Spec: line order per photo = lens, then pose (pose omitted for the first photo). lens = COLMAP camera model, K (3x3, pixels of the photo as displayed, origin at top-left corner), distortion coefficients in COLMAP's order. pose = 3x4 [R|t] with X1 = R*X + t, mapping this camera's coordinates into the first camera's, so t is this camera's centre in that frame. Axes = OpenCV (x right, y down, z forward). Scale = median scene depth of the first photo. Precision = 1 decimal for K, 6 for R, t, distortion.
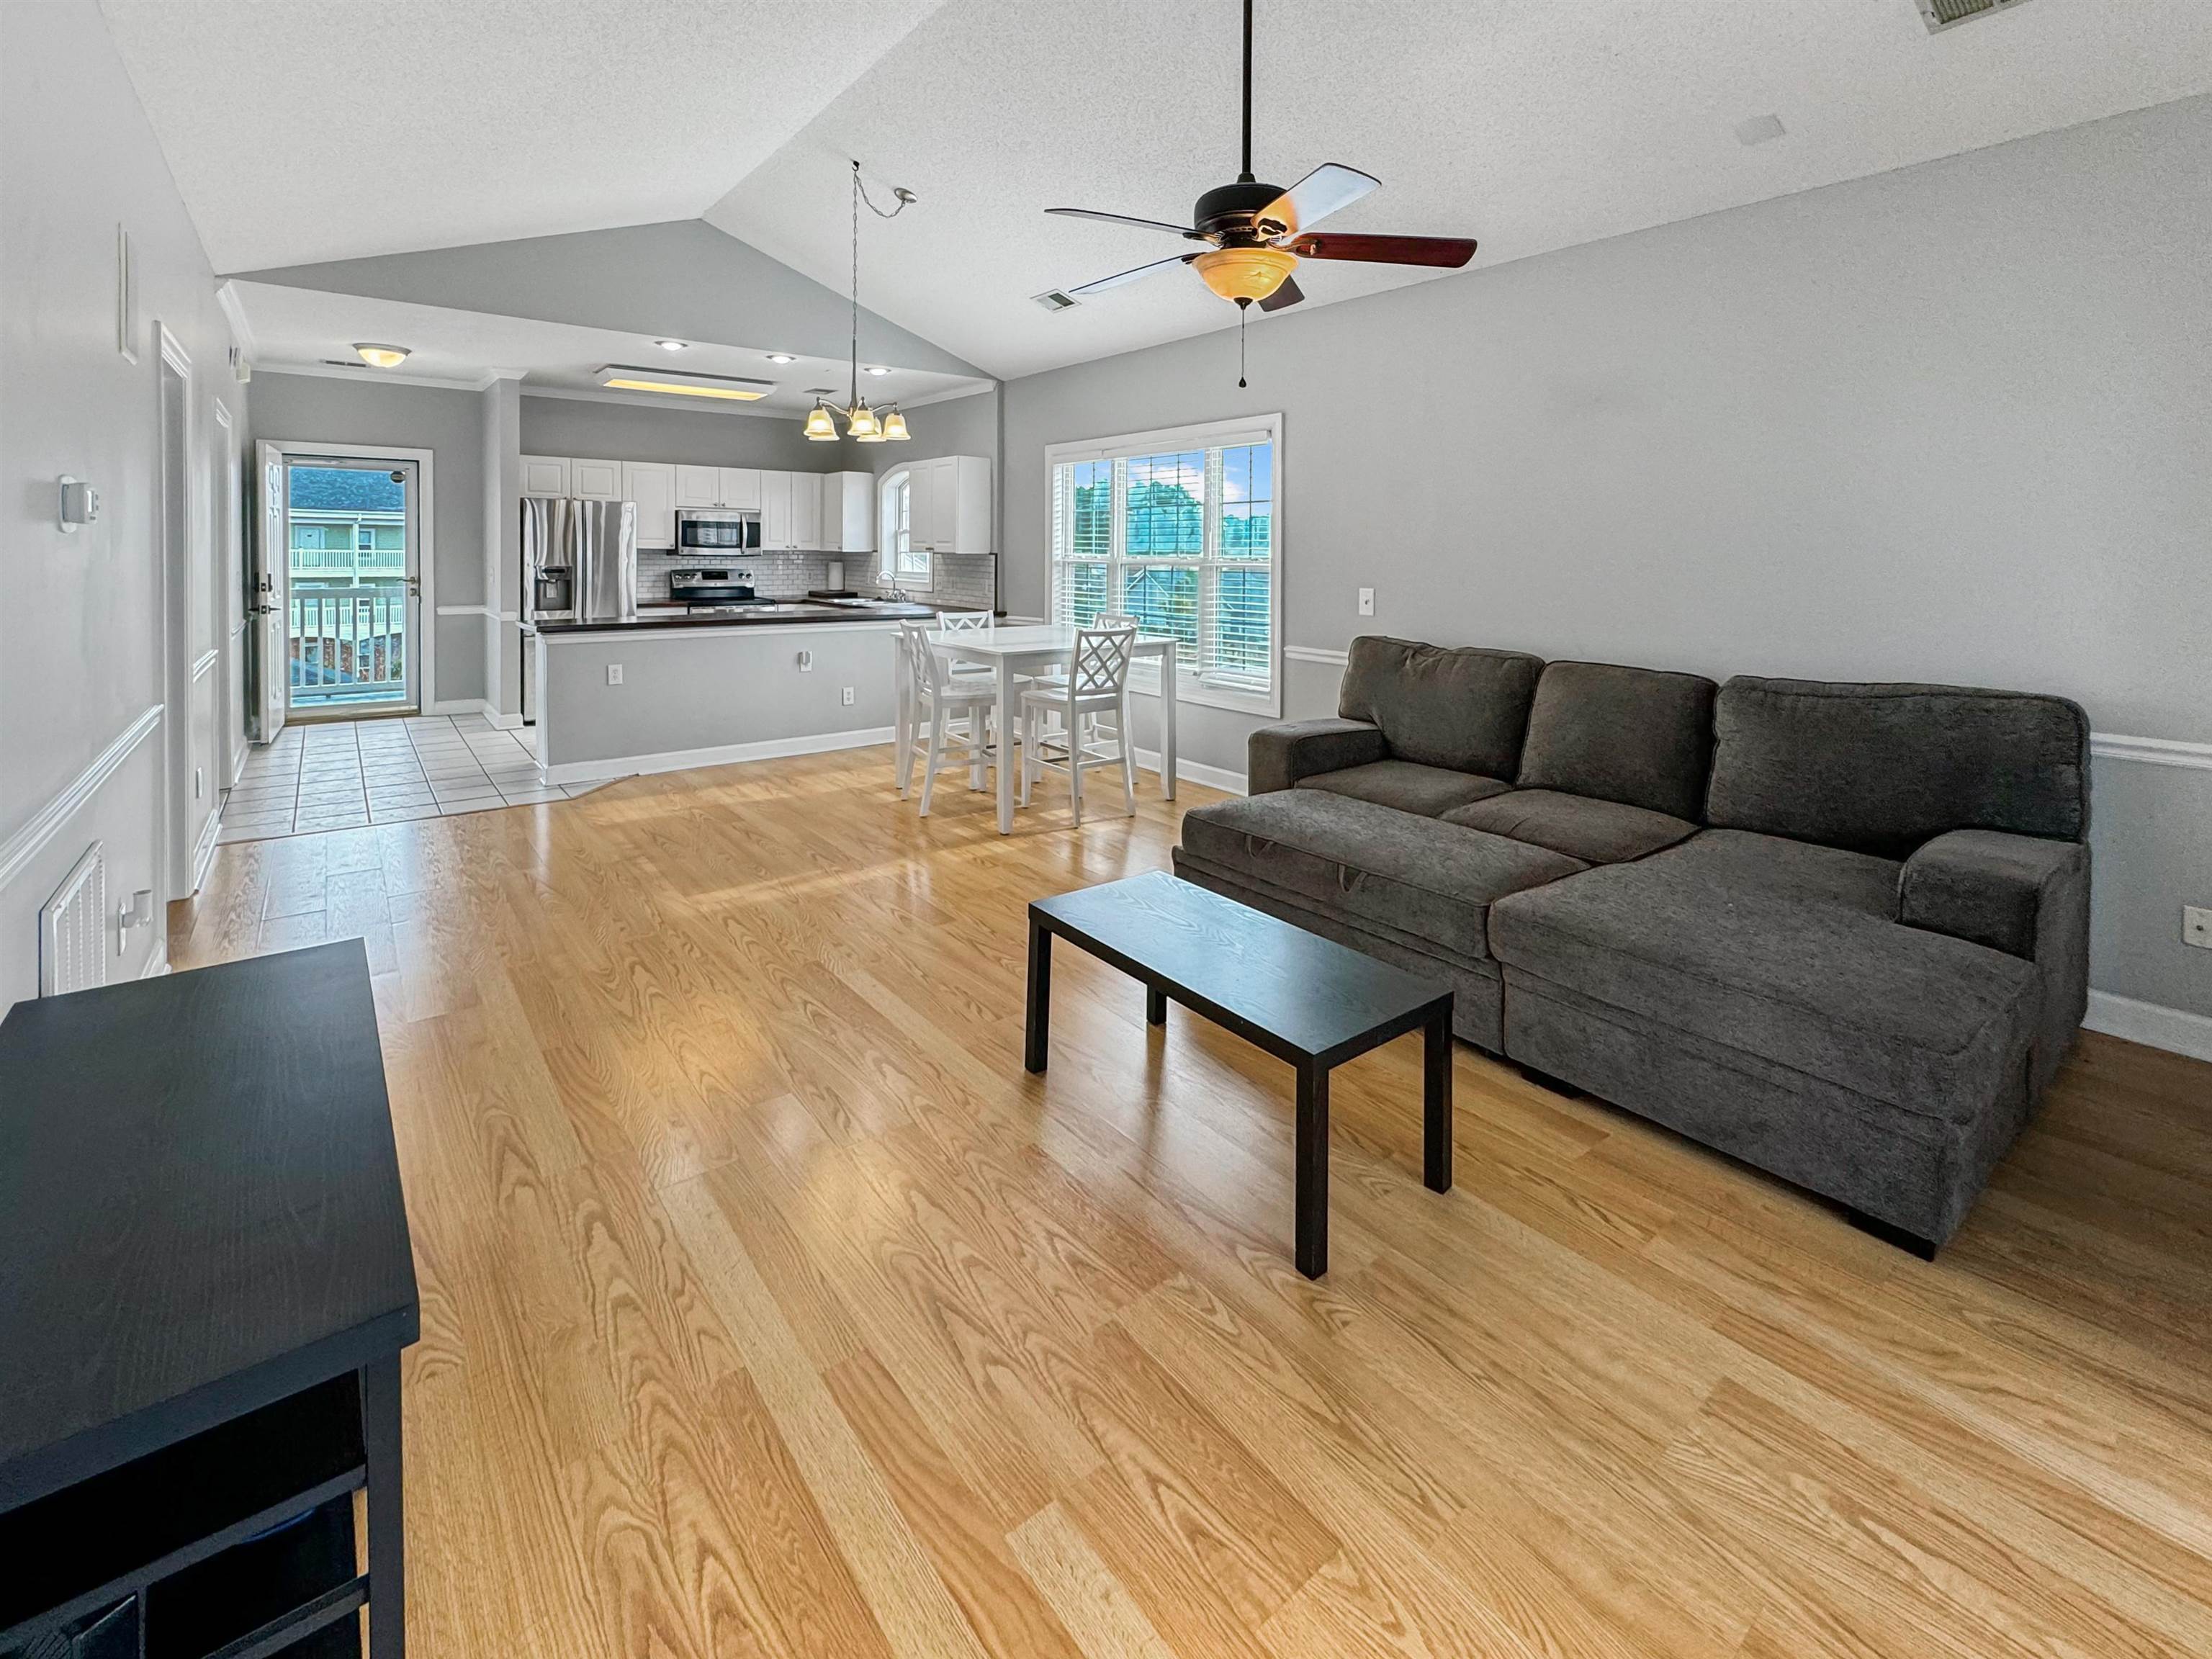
lens RADIAL K [[875.1, 0, 1108.5], [0, 875.1, 833.7], [0, 0, 1]] dist [-0.001459, -0.000629]
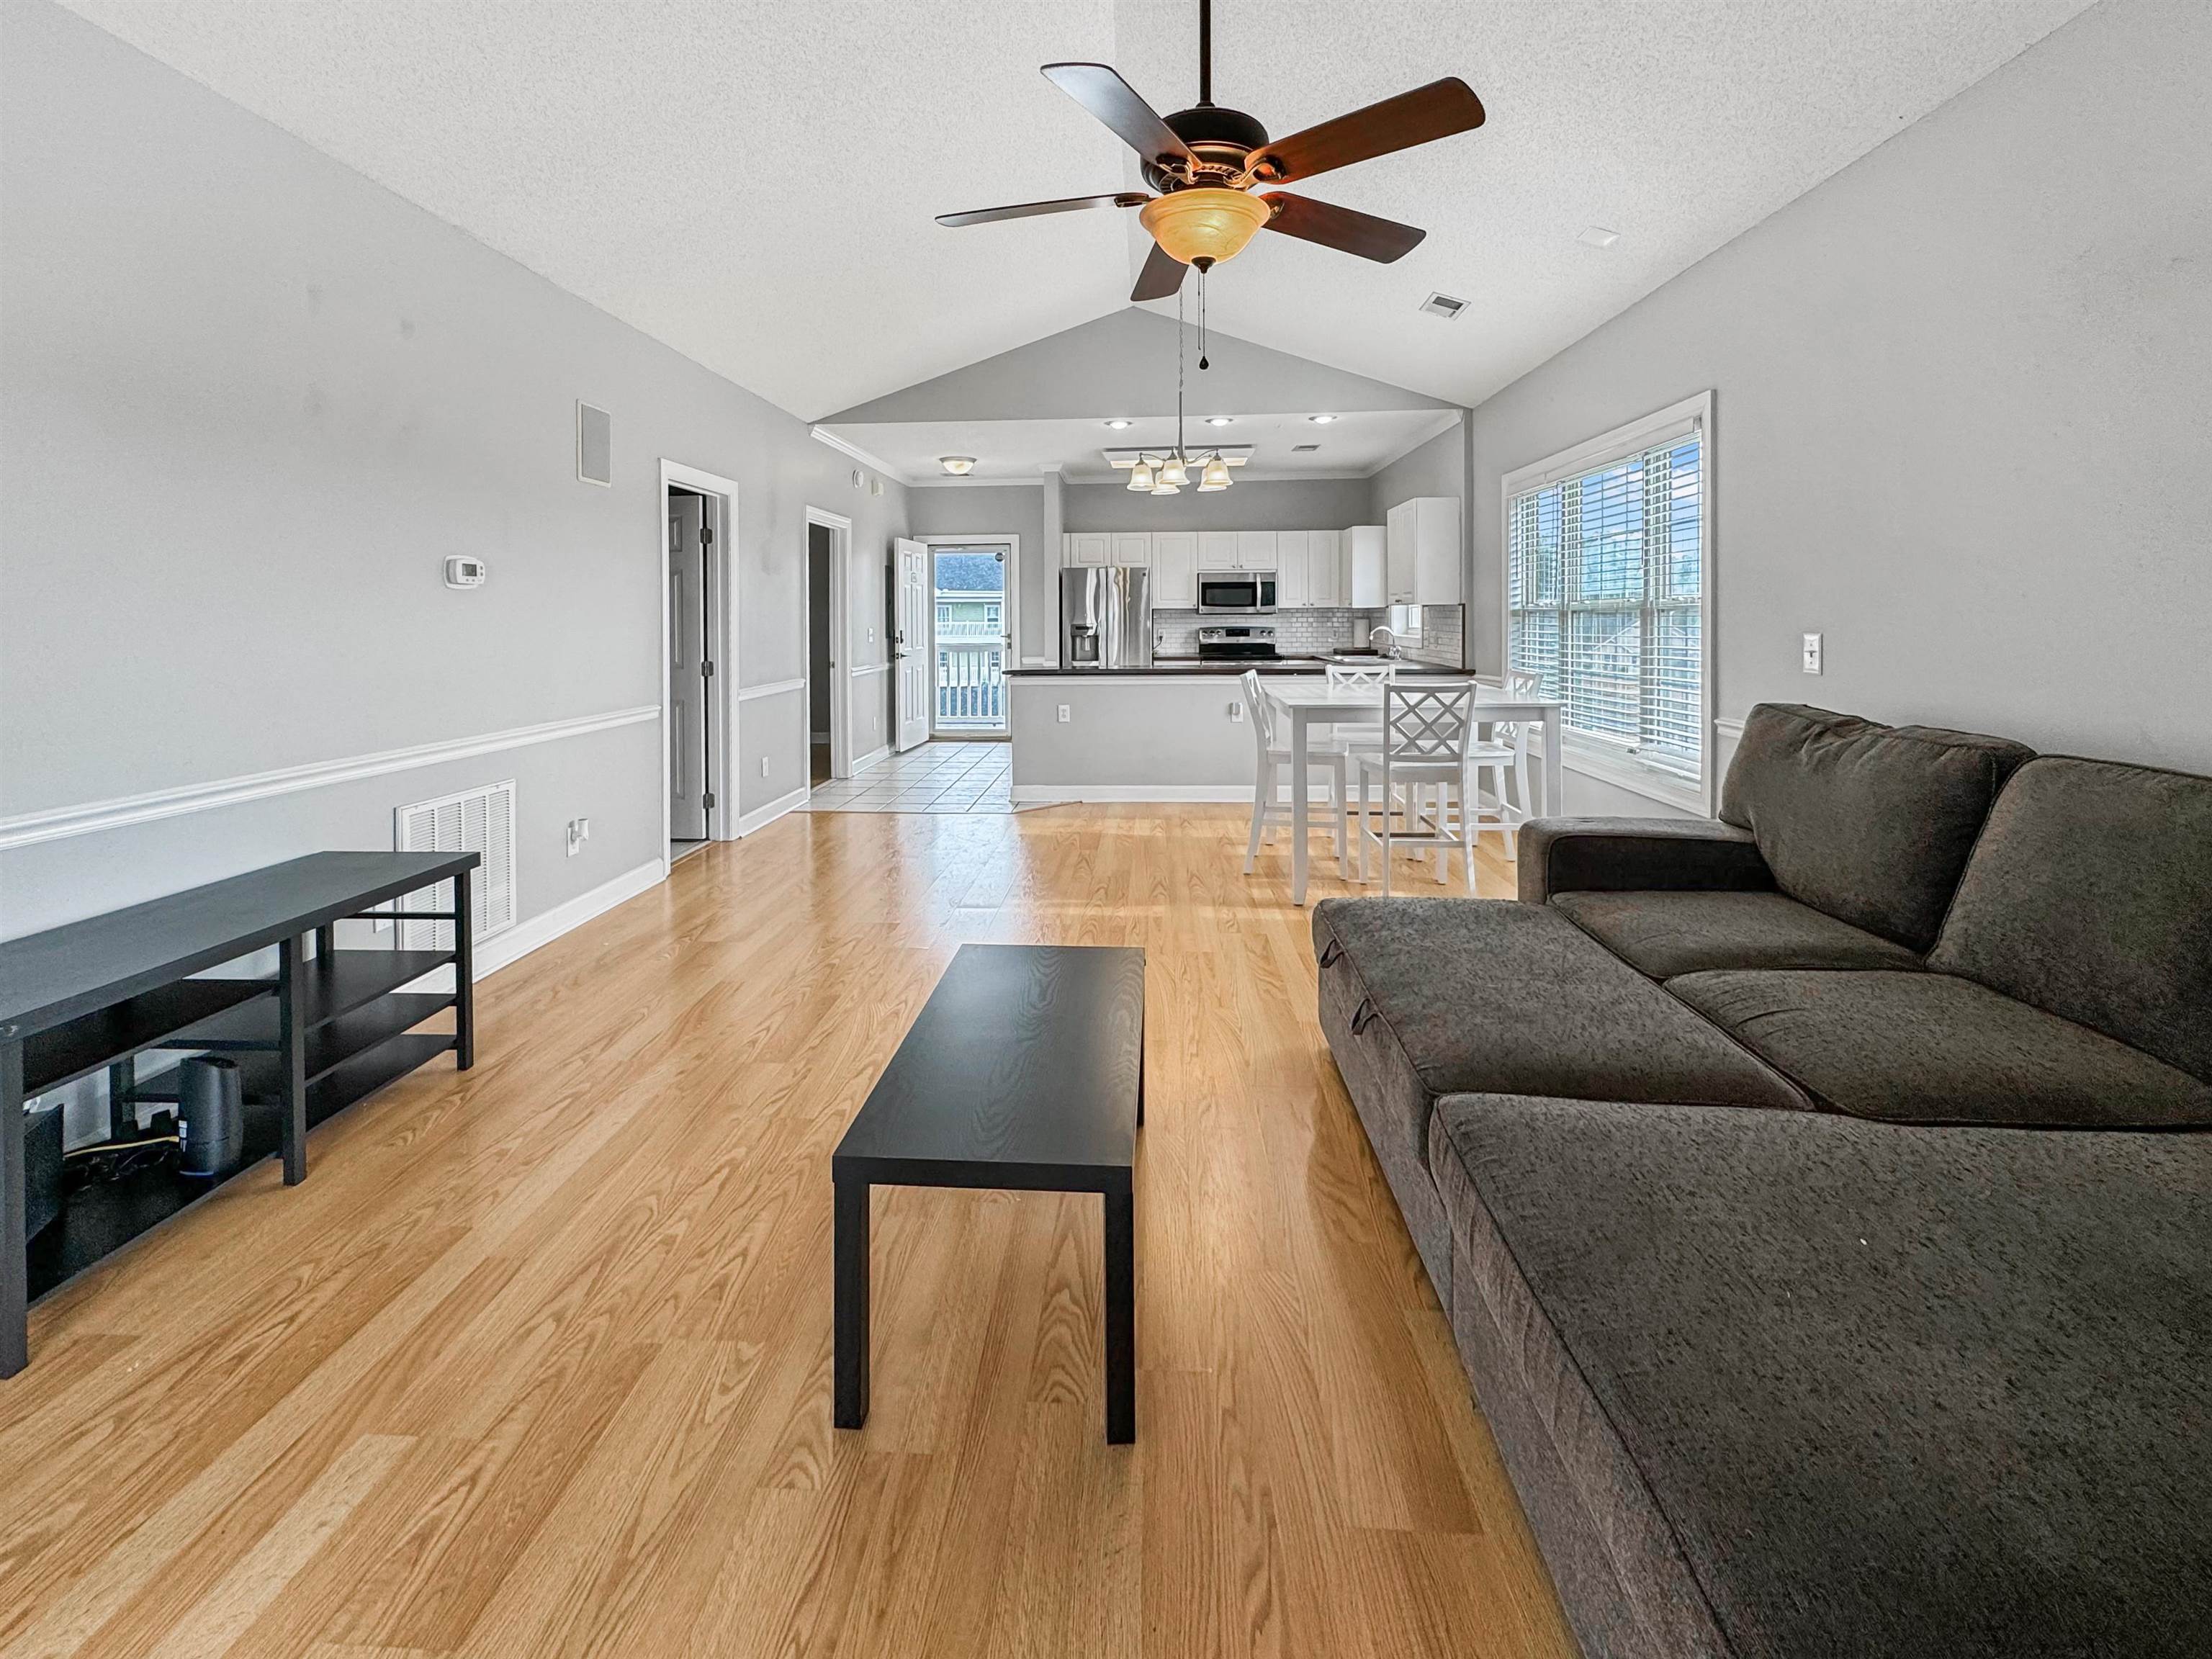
lens RADIAL K [[886.7, 0, 1103.8], [0, 886.7, 867.0], [0, 0, 1]] dist [-0.001234, -0.000430]
pose [[0.773463, 0.156226, -0.614287, 0.376377], [-0.177647, 0.983737, 0.026505, -0.035383], [0.608438, 0.088625, 0.788637, 0.192937]]
